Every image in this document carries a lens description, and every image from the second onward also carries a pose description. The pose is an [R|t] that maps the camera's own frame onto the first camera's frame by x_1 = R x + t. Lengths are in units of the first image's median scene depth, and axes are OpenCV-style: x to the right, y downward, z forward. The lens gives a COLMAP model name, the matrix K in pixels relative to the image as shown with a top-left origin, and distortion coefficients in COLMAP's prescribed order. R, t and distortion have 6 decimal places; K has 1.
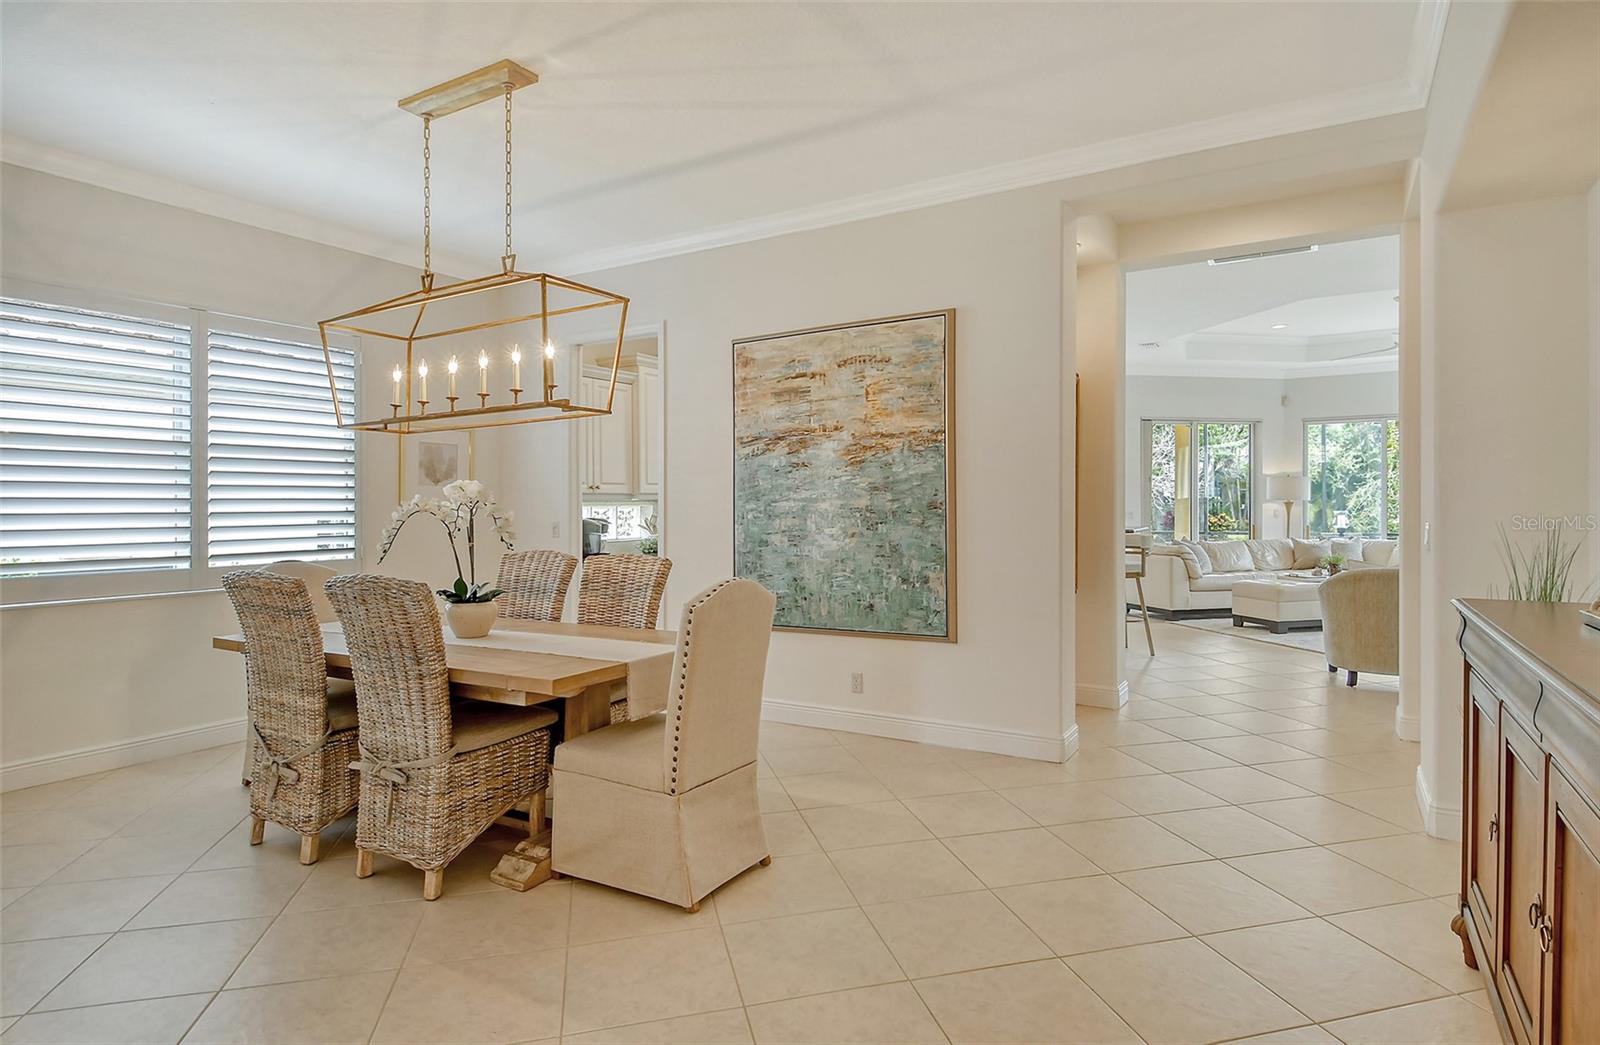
lens RADIAL K [[839.8, 0, 822.2], [0, 839.8, 493.0], [0, 0, 1]] dist [-0.001365, -0.000358]
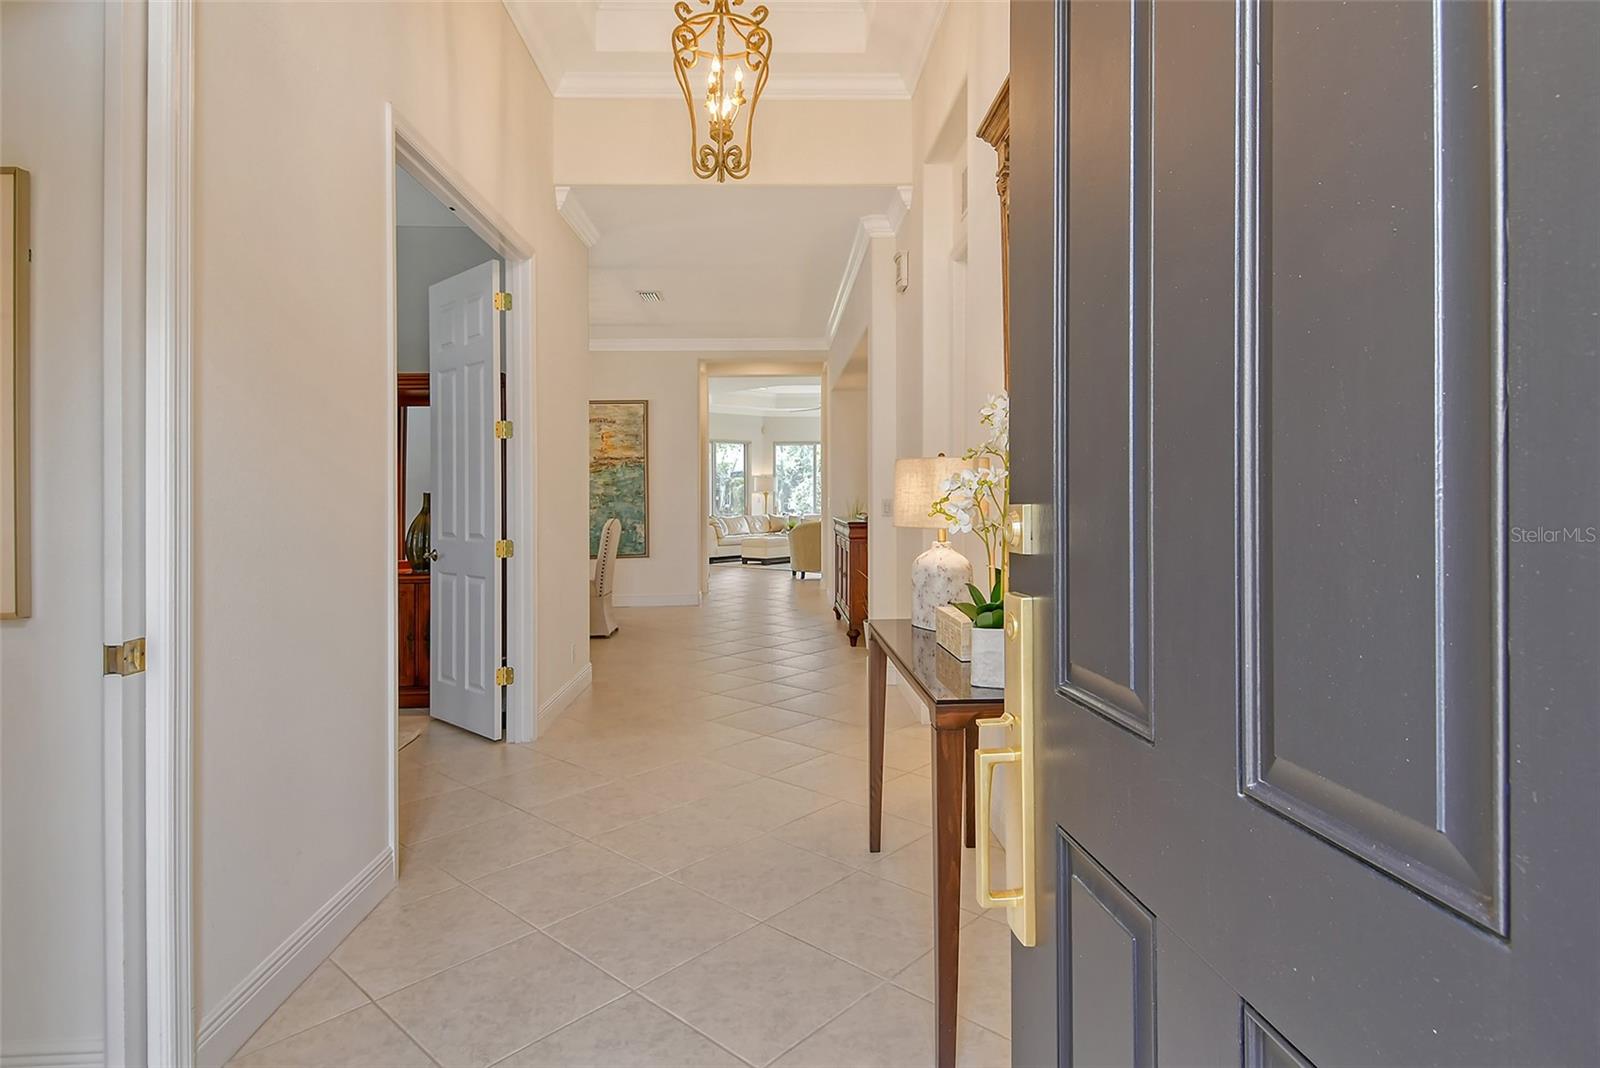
lens RADIAL K [[867.9, 0, 810.1], [0, 867.9, 507.0], [0, 0, 1]] dist [0.000803, -0.000799]
pose [[0.832833, -0.013961, 0.553349, -0.684194], [0.001830, 0.999746, 0.022469, 0.002627], [-0.553522, -0.017700, 0.832647, -1.009862]]
